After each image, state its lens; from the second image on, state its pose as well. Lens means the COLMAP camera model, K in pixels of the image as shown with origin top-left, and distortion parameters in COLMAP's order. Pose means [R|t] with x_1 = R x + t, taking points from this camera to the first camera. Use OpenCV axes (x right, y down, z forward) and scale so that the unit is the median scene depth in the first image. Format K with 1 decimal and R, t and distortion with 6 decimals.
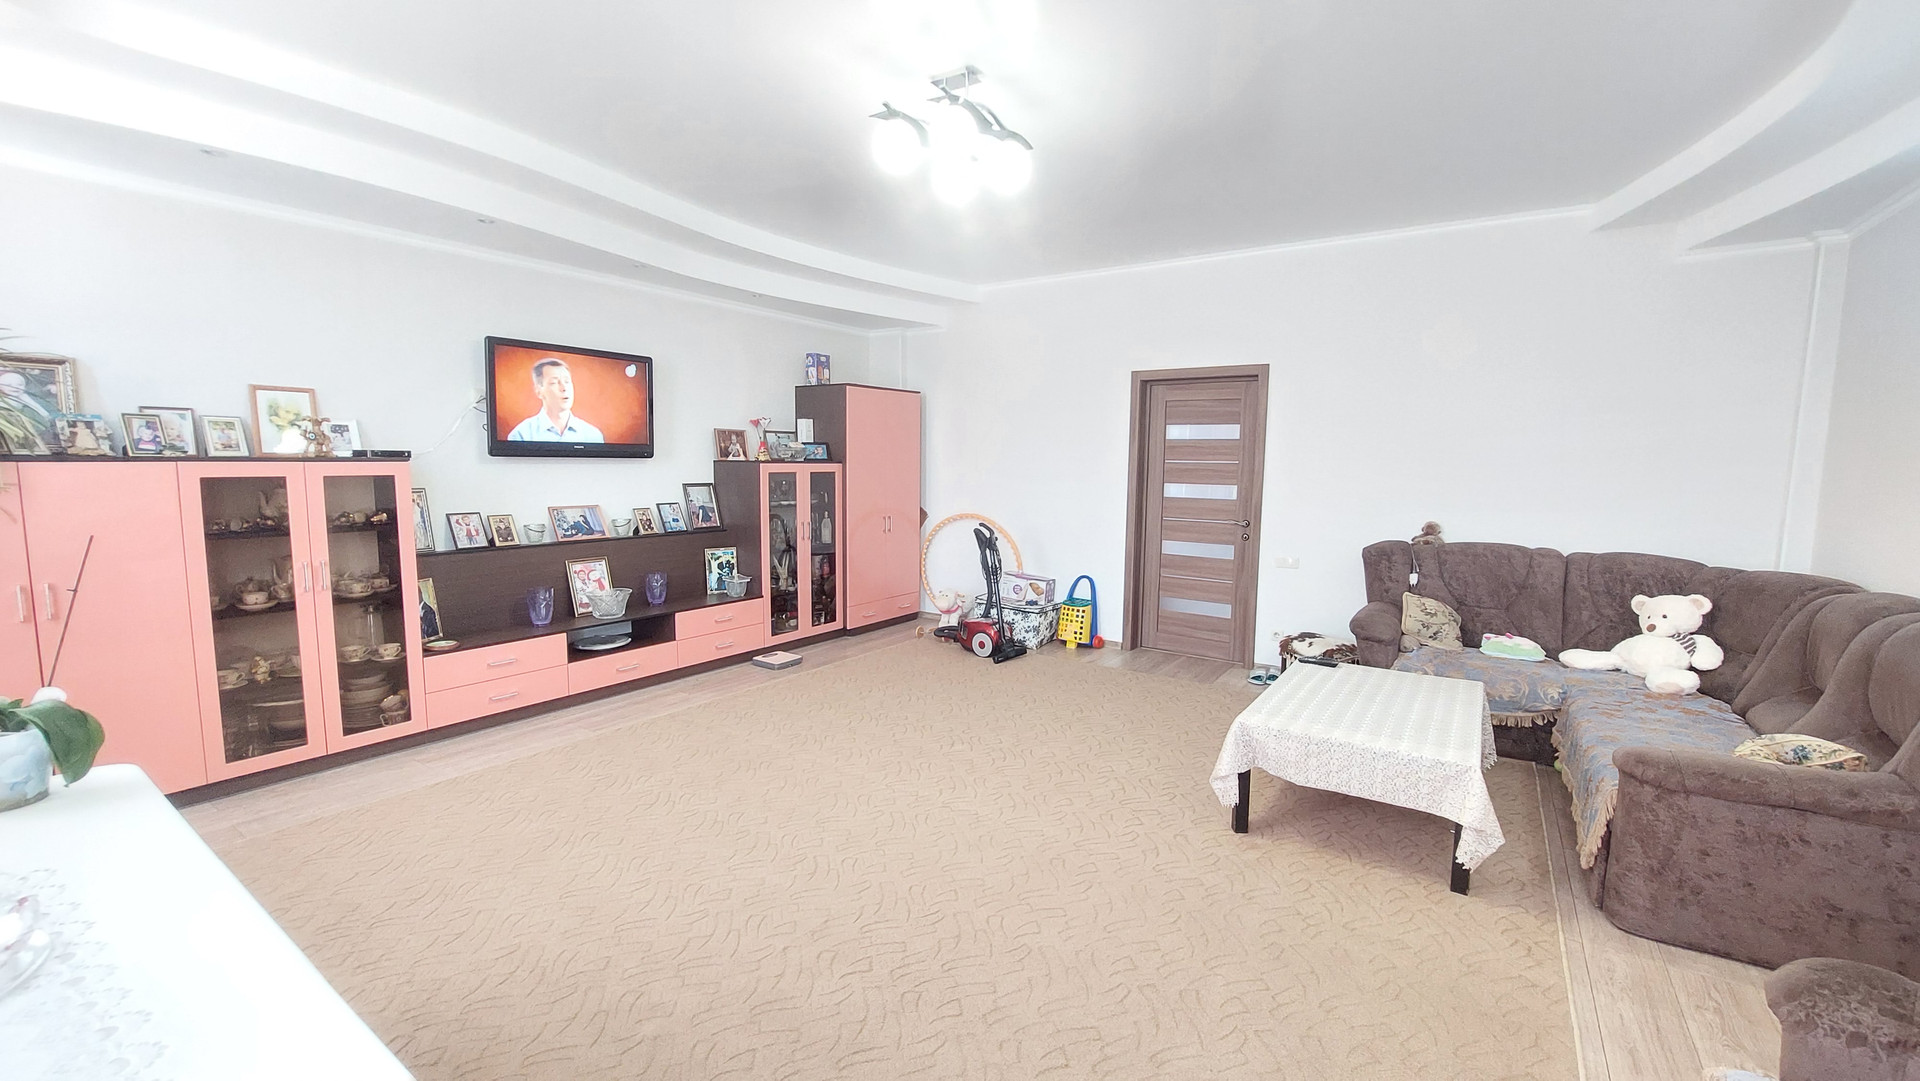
lens RADIAL K [[769.9, 0, 967.9], [0, 769.9, 537.3], [0, 0, 1]] dist [-0.015856, -0.000662]
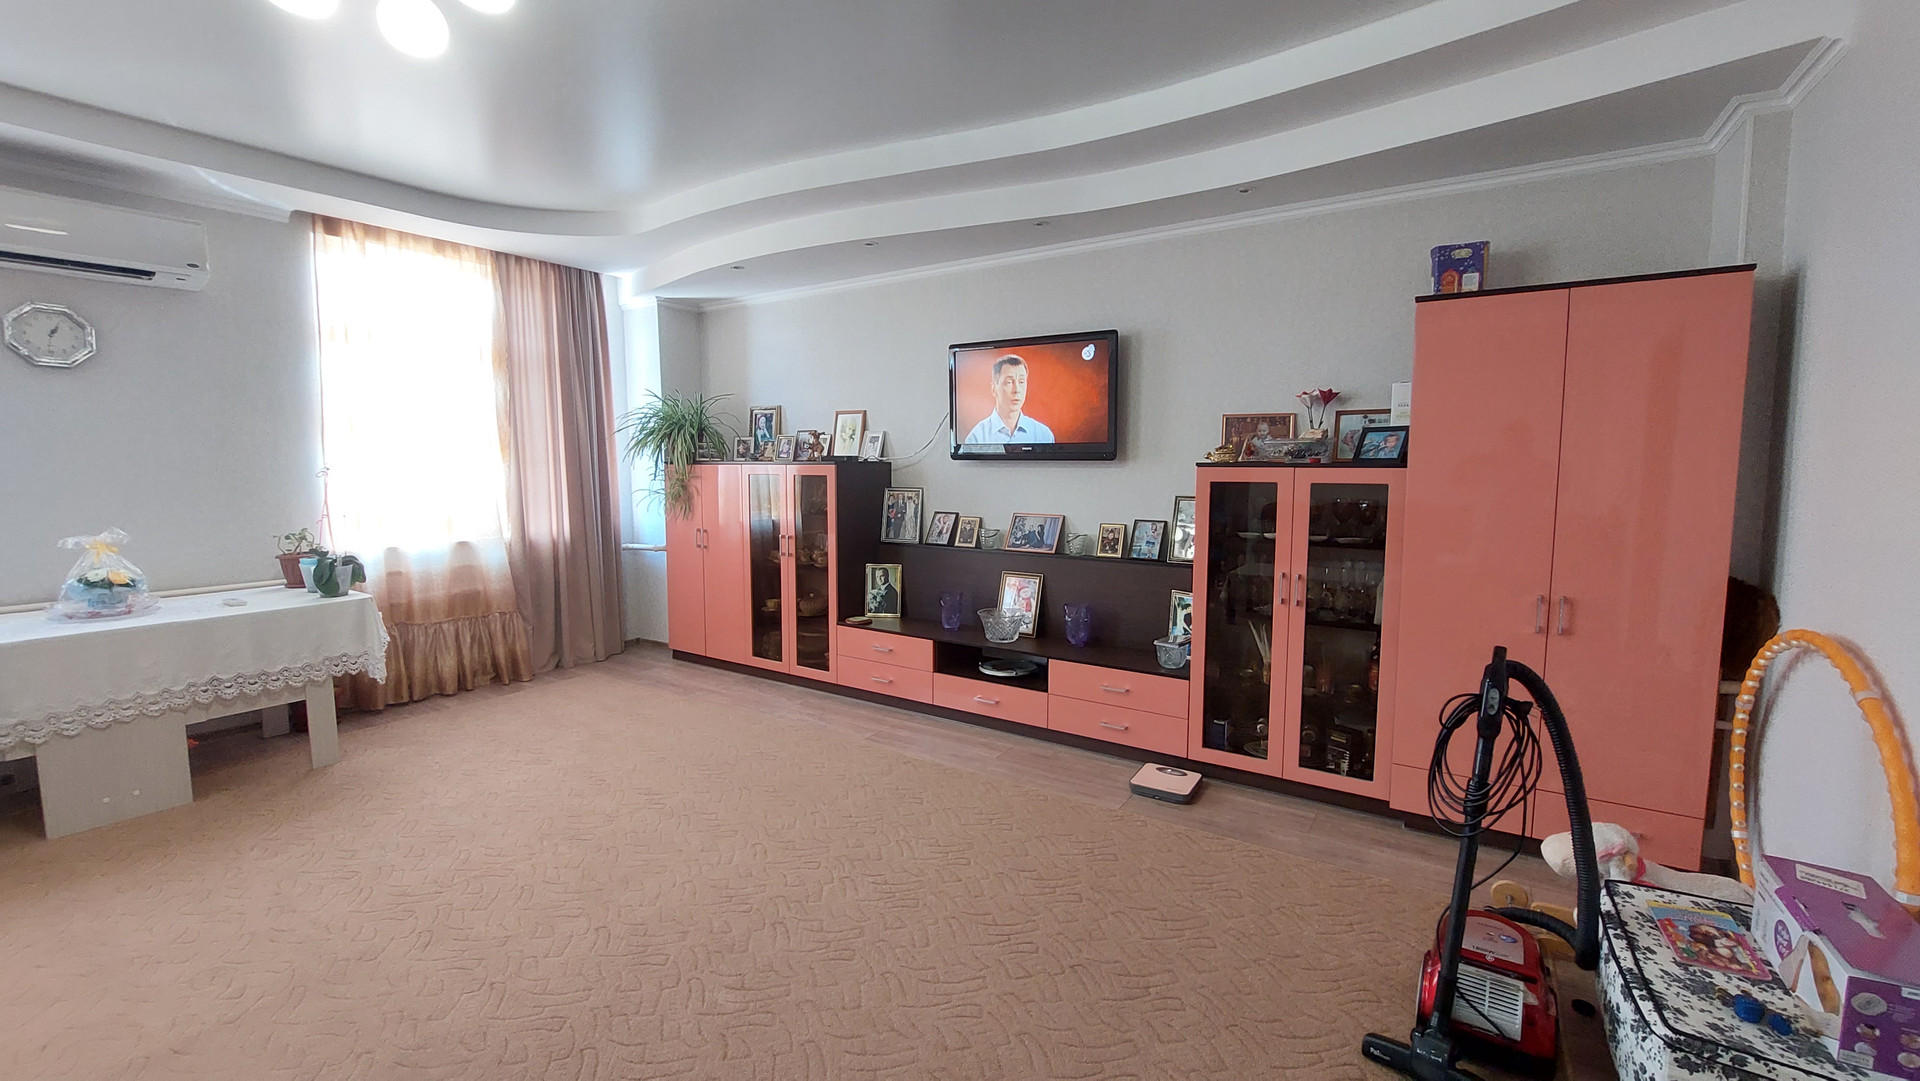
lens RADIAL K [[769.9, 0, 967.9], [0, 769.9, 537.3], [0, 0, 1]] dist [-0.015856, -0.000662]
pose [[0.017223, 0.069362, -0.997443, 0.397192], [-0.110830, 0.991576, 0.067041, -0.066838], [0.993690, 0.109392, 0.024765, 0.913778]]
